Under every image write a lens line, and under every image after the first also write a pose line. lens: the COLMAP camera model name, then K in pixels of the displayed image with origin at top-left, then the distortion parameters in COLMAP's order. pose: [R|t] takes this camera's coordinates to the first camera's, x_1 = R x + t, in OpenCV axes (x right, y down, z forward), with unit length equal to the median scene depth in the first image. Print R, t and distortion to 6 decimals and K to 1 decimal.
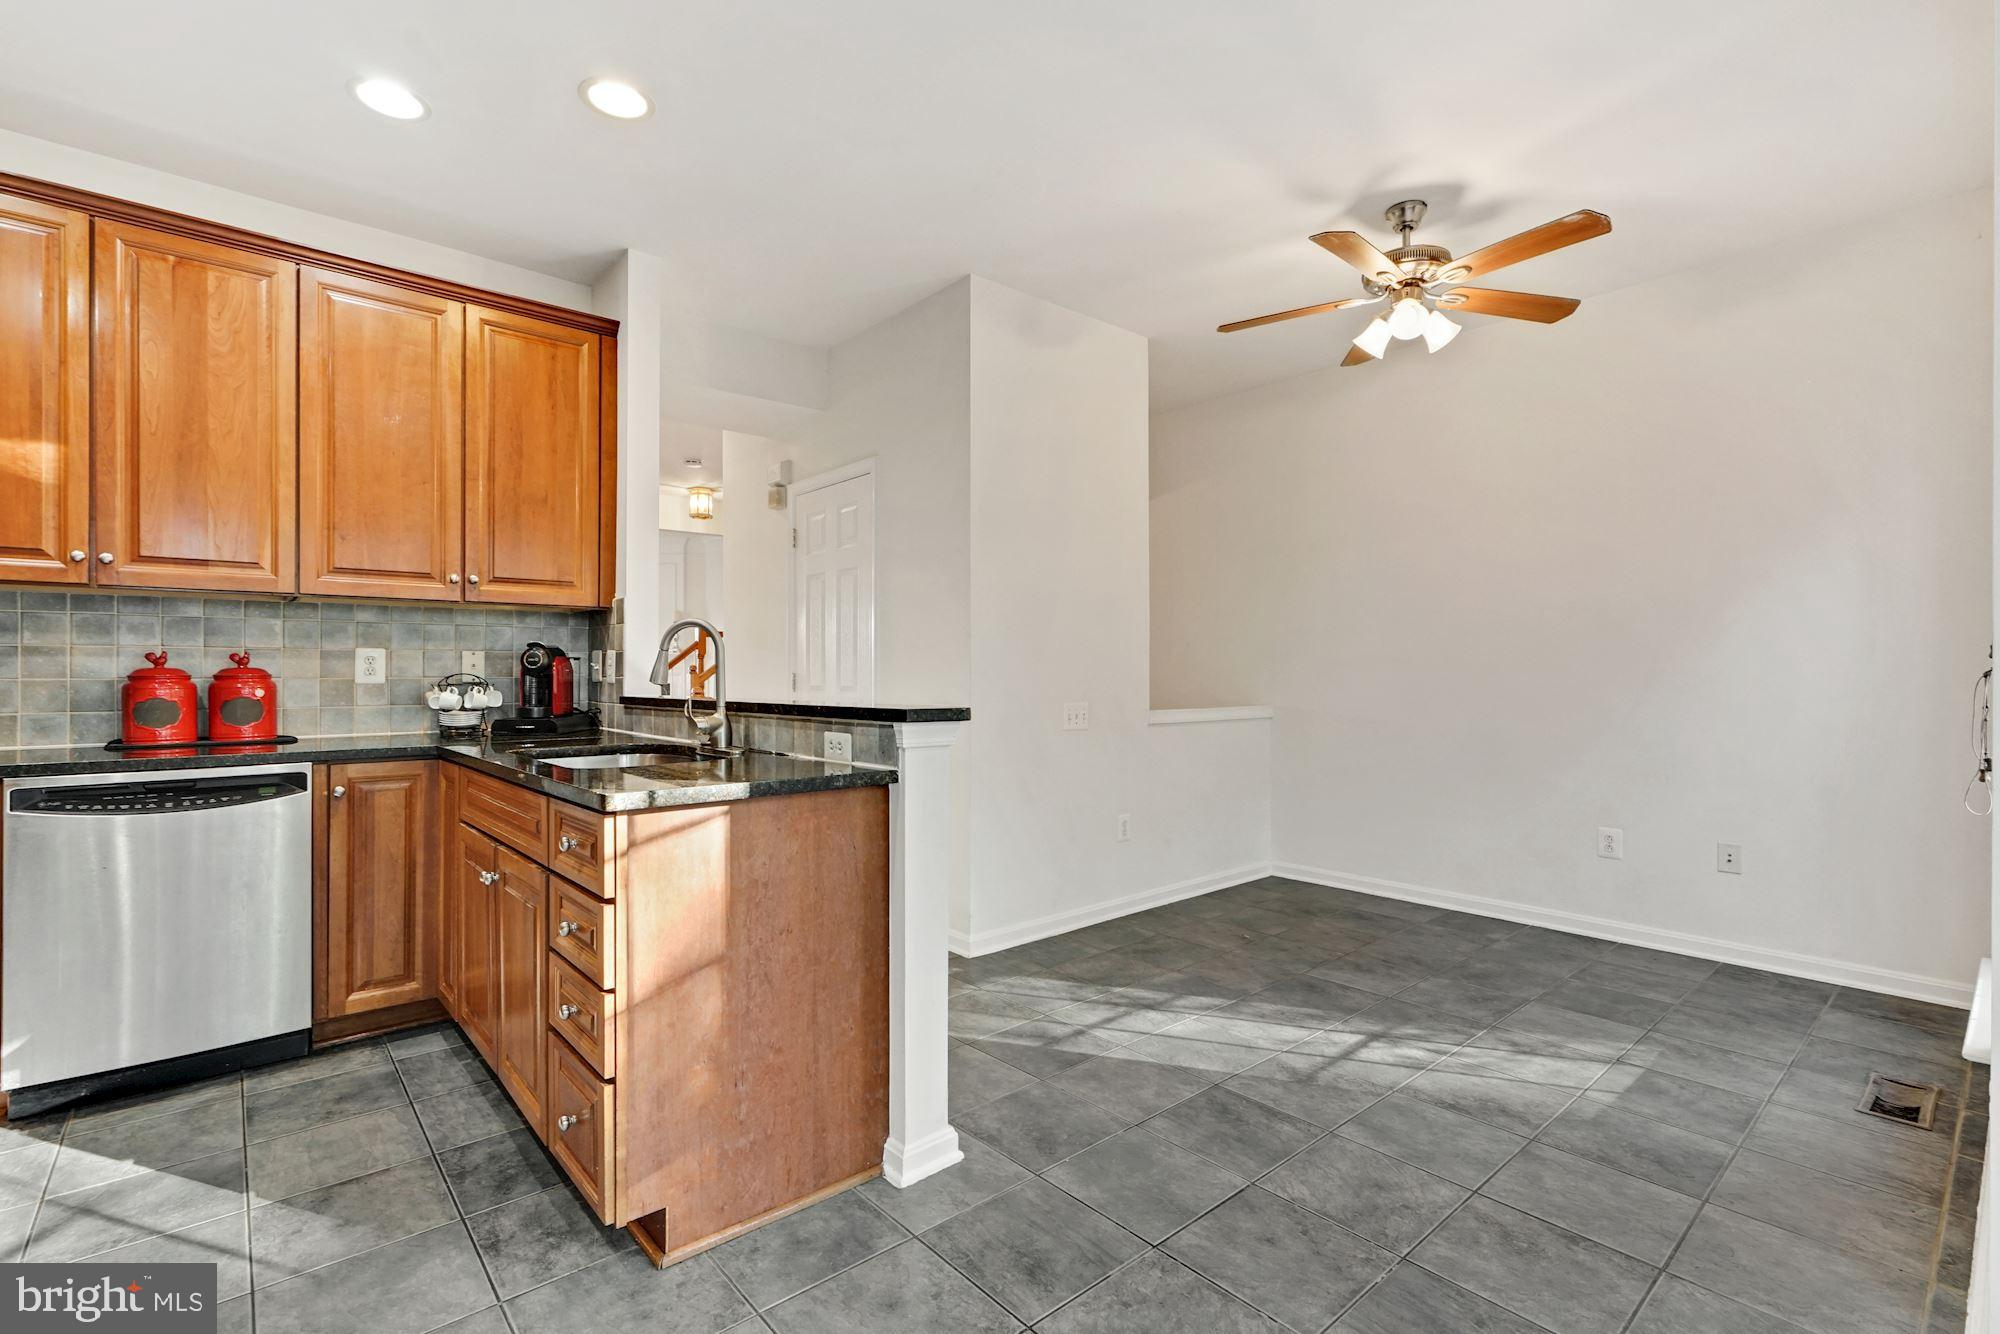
lens RADIAL K [[903.0, 0, 995.2], [0, 903.0, 669.4], [0, 0, 1]] dist [-0.005179, 0.004765]
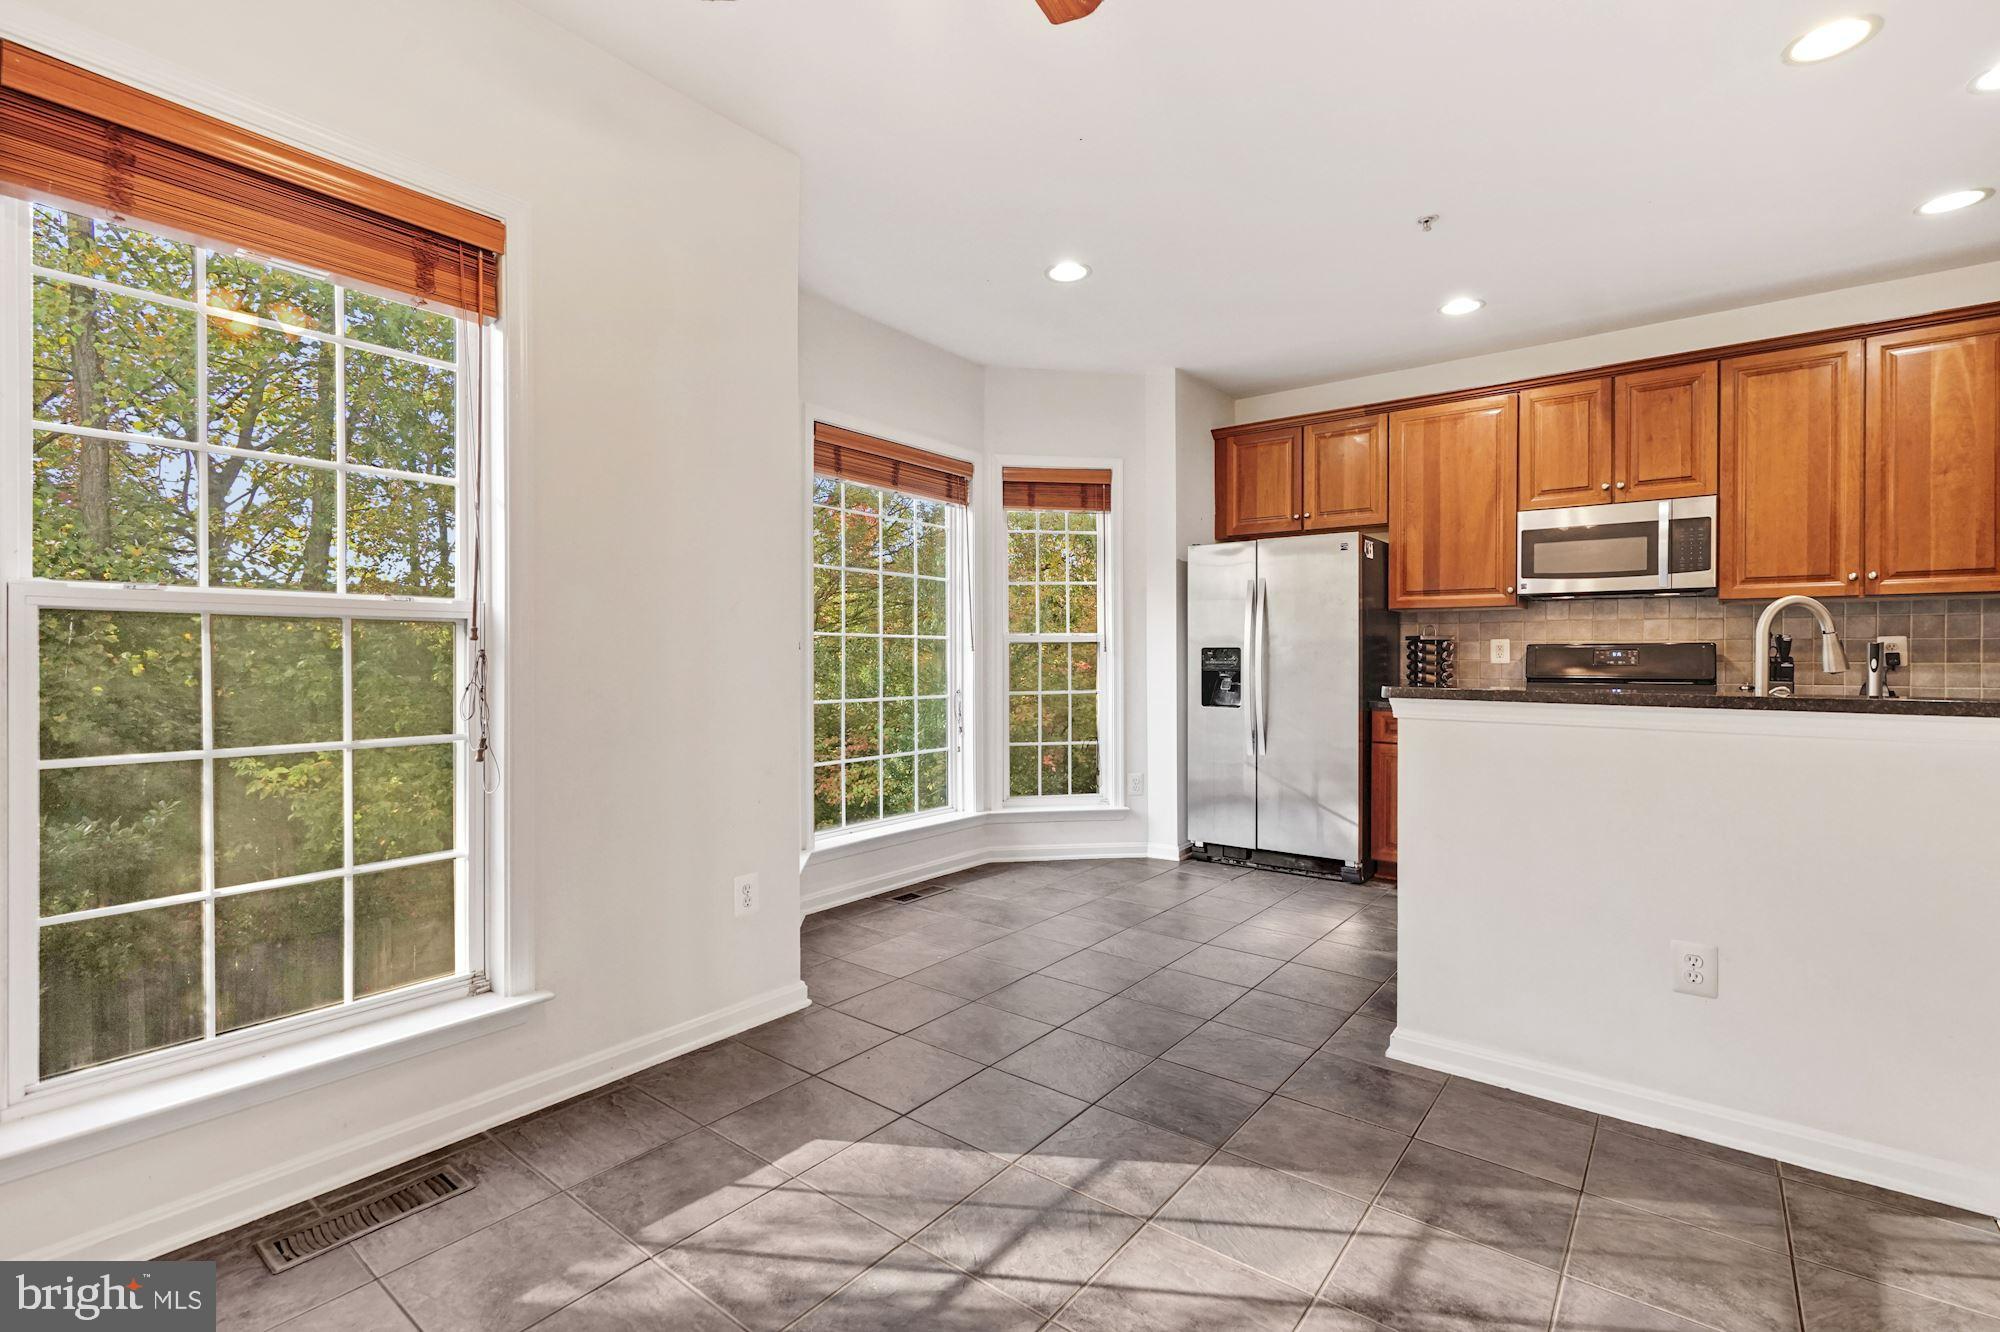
lens RADIAL K [[903.0, 0, 998.3], [0, 903.0, 651.8], [0, 0, 1]] dist [-0.005179, 0.004765]
pose [[-0.981085, -0.003955, -0.193536, 0.549763], [-0.002596, 0.999970, -0.007278, 0.005819], [0.193559, -0.006638, -0.981066, 1.610779]]
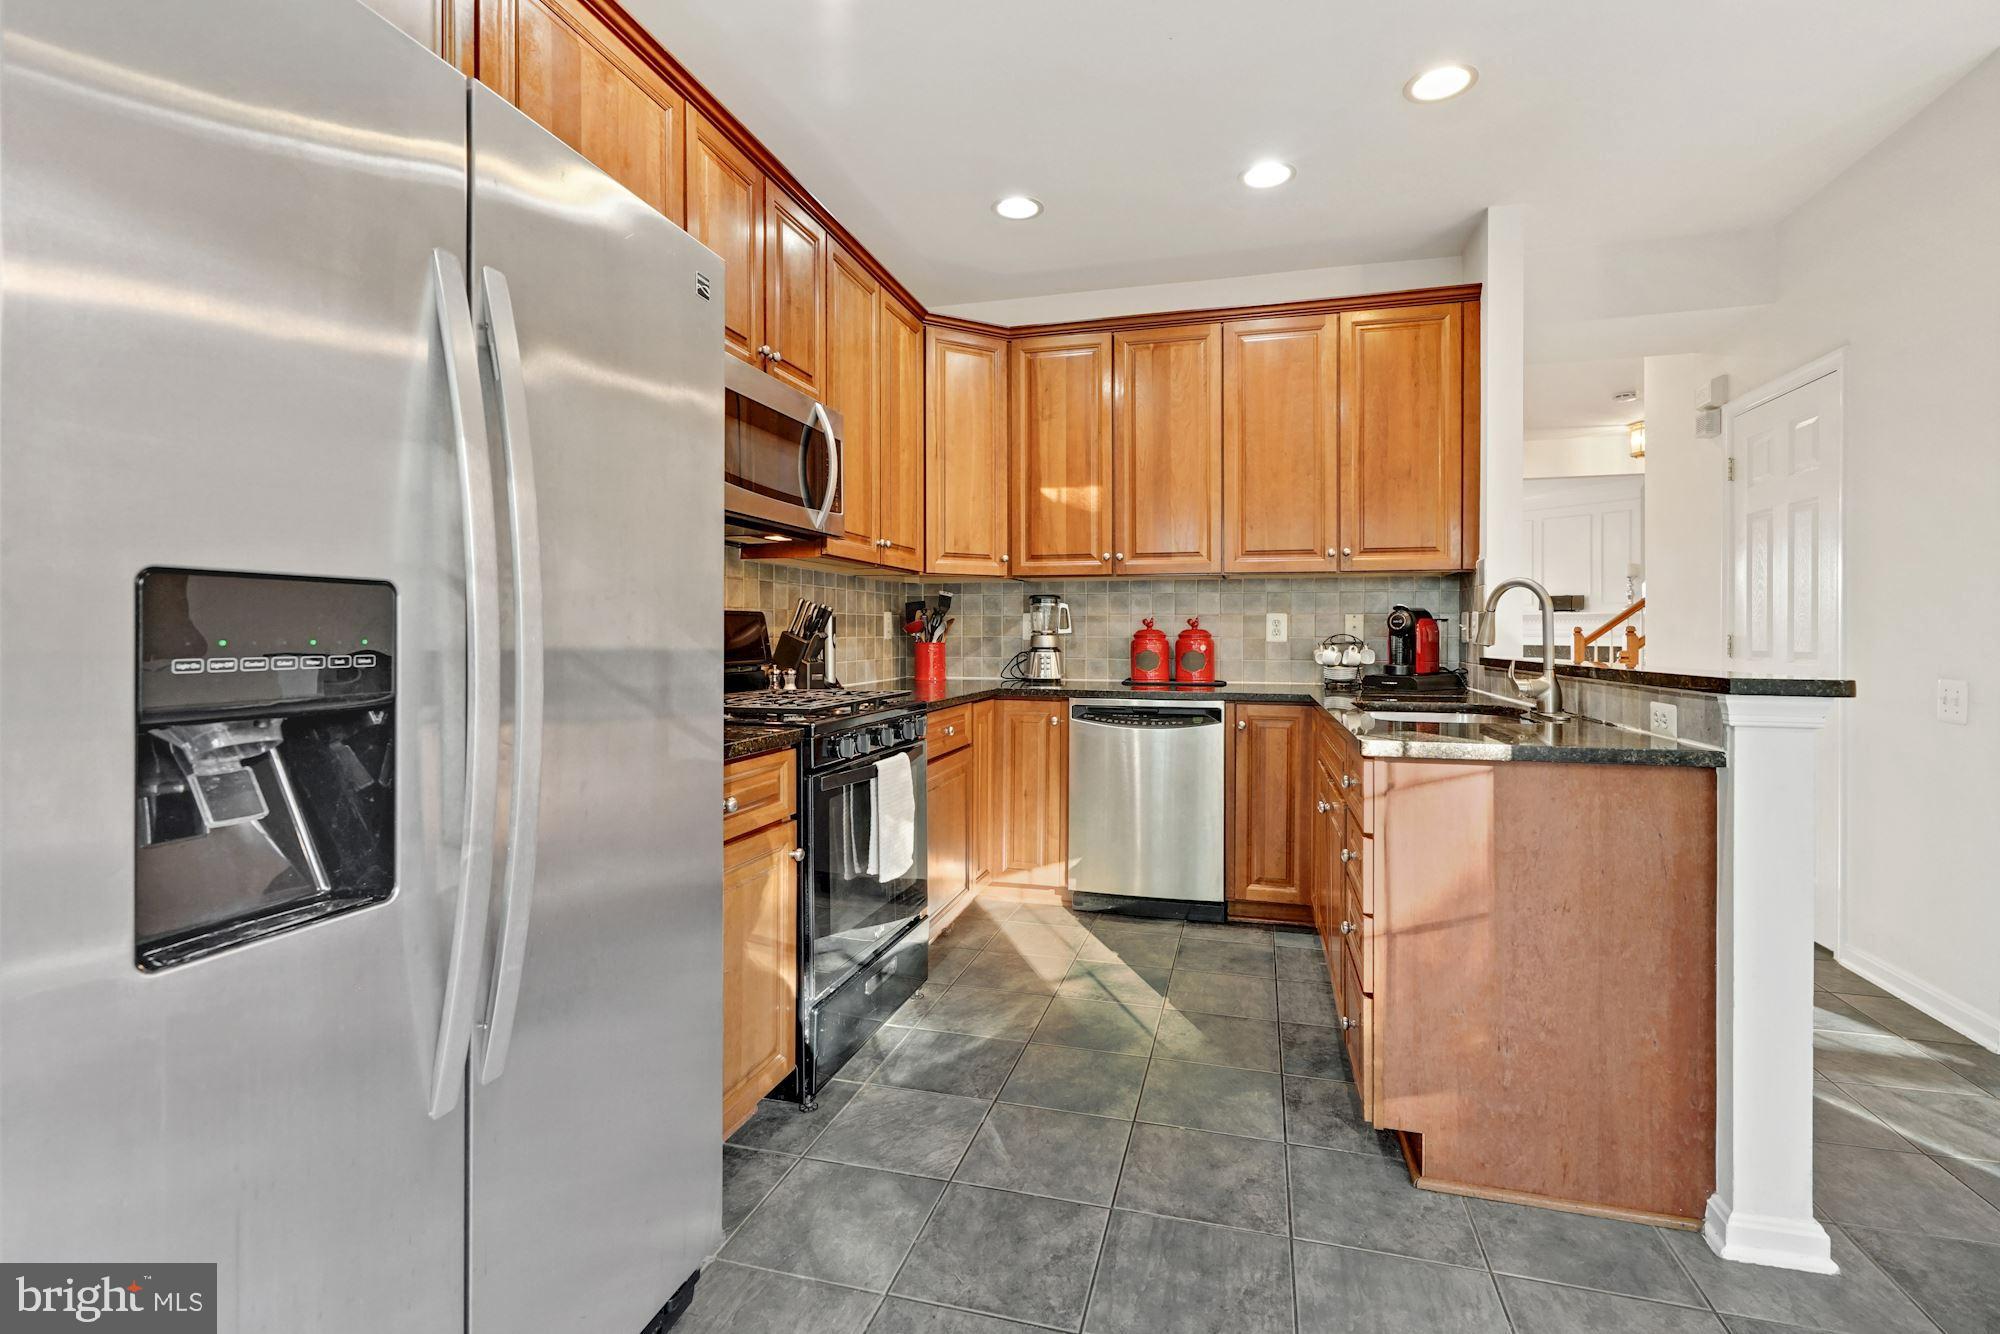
lens RADIAL K [[903.0, 0, 1008.3], [0, 903.0, 638.9], [0, 0, 1]] dist [-0.005179, 0.004765]
pose [[0.559356, 0.005650, -0.828908, 0.153827], [0.001611, 0.999967, 0.007904, 0.001197], [0.828926, -0.005757, 0.559329, 0.000614]]
